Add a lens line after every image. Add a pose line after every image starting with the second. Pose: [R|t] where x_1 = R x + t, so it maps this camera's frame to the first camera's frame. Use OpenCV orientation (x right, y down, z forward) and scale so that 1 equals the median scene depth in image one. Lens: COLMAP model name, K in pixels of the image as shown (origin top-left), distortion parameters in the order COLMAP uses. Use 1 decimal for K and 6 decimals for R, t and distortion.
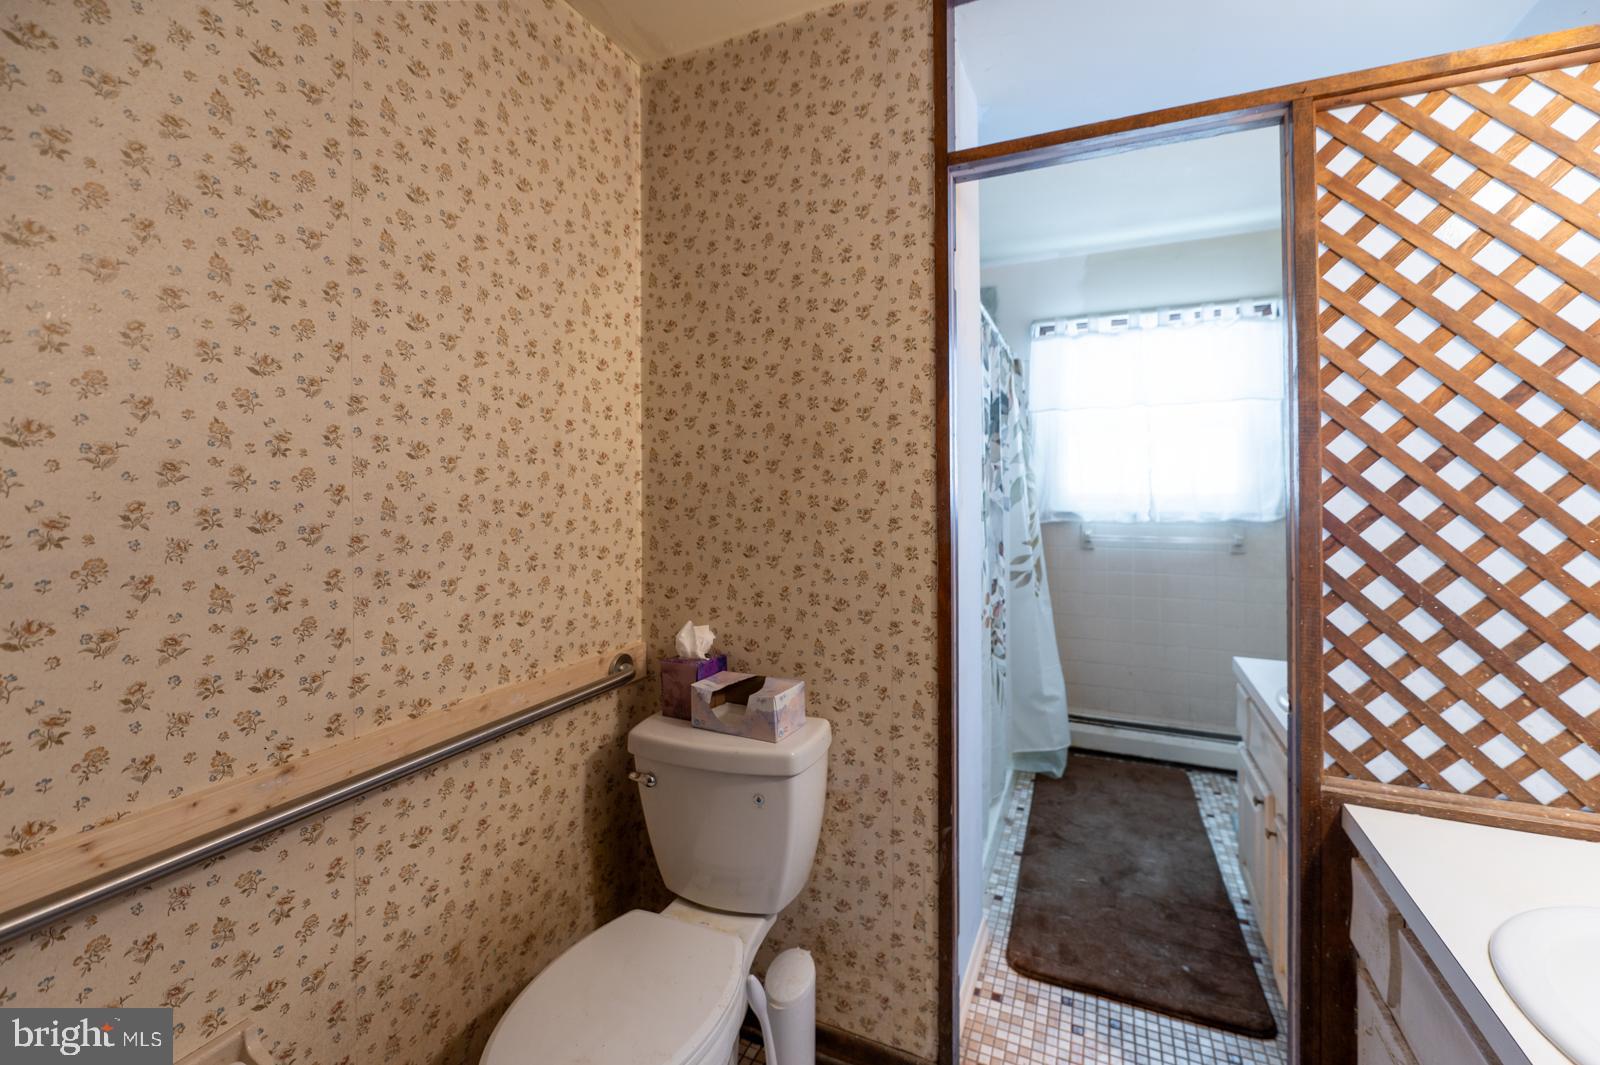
lens RADIAL K [[648.1, 0, 801.4], [0, 648.1, 510.2], [0, 0, 1]] dist [-0.007010, -0.000078]
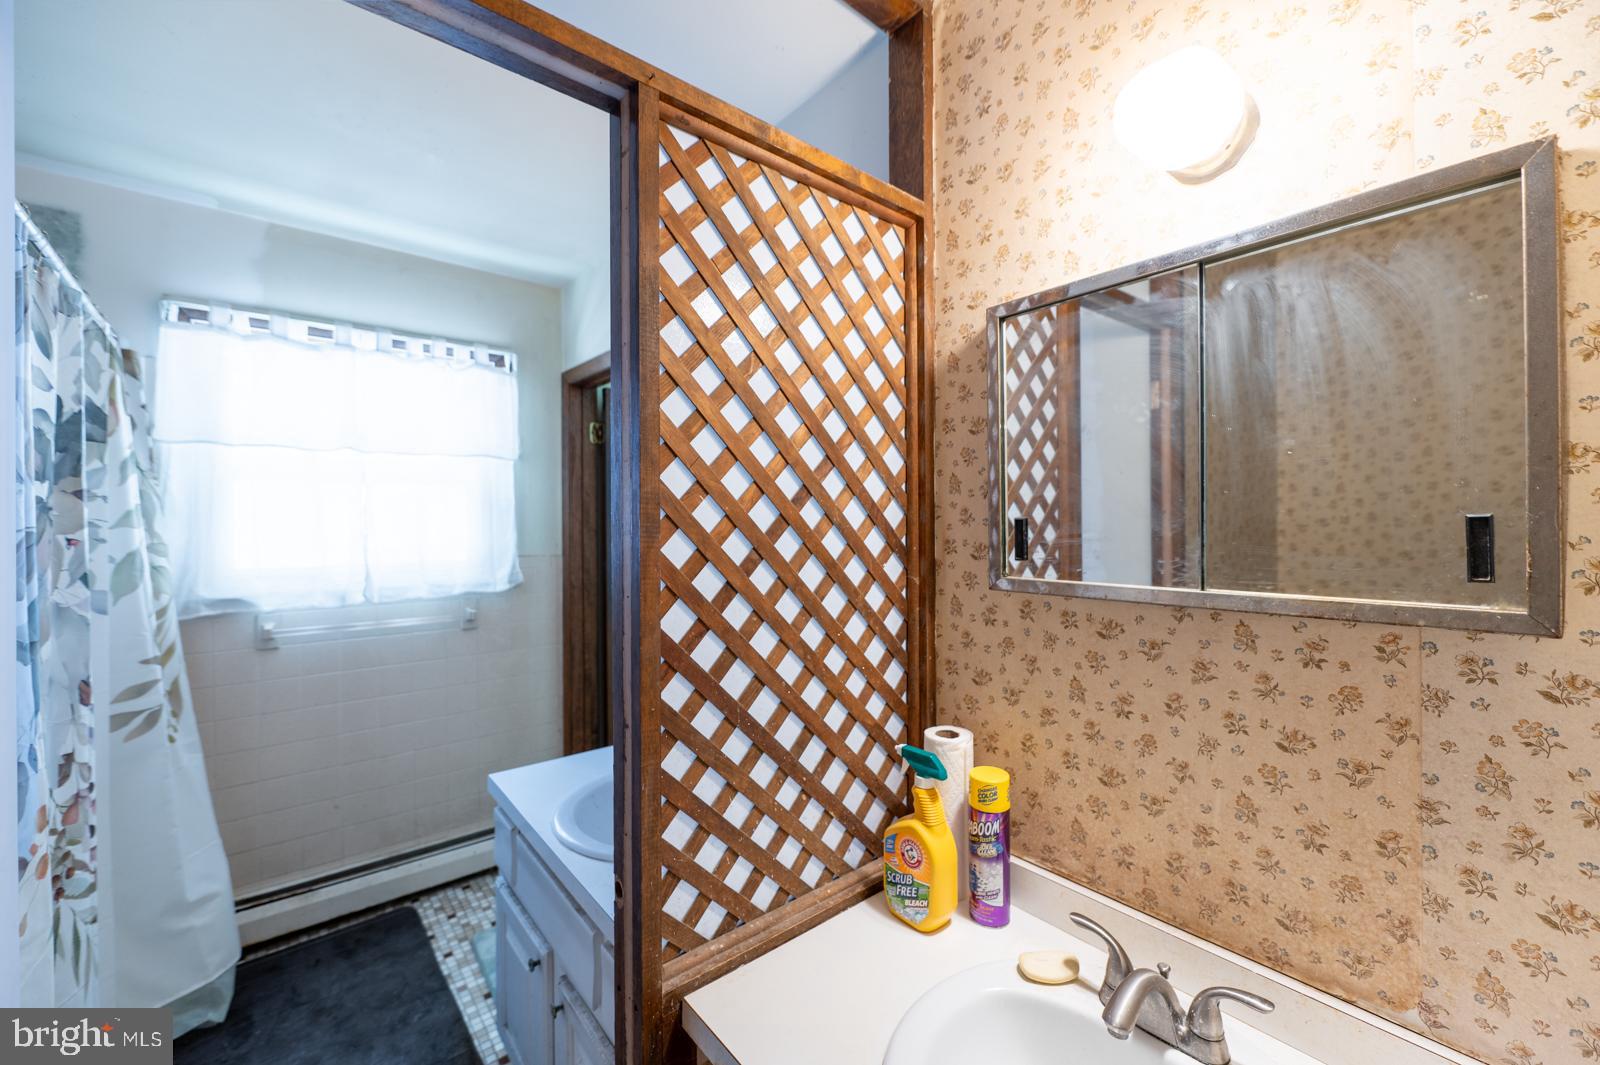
lens RADIAL K [[648.1, 0, 801.4], [0, 648.1, 510.2], [0, 0, 1]] dist [-0.007010, -0.000078]
pose [[0.431117, 0.019062, 0.902095, 0.099650], [0.034705, 0.998687, -0.037689, -0.060933], [-0.901628, 0.047556, 0.429889, 0.280649]]
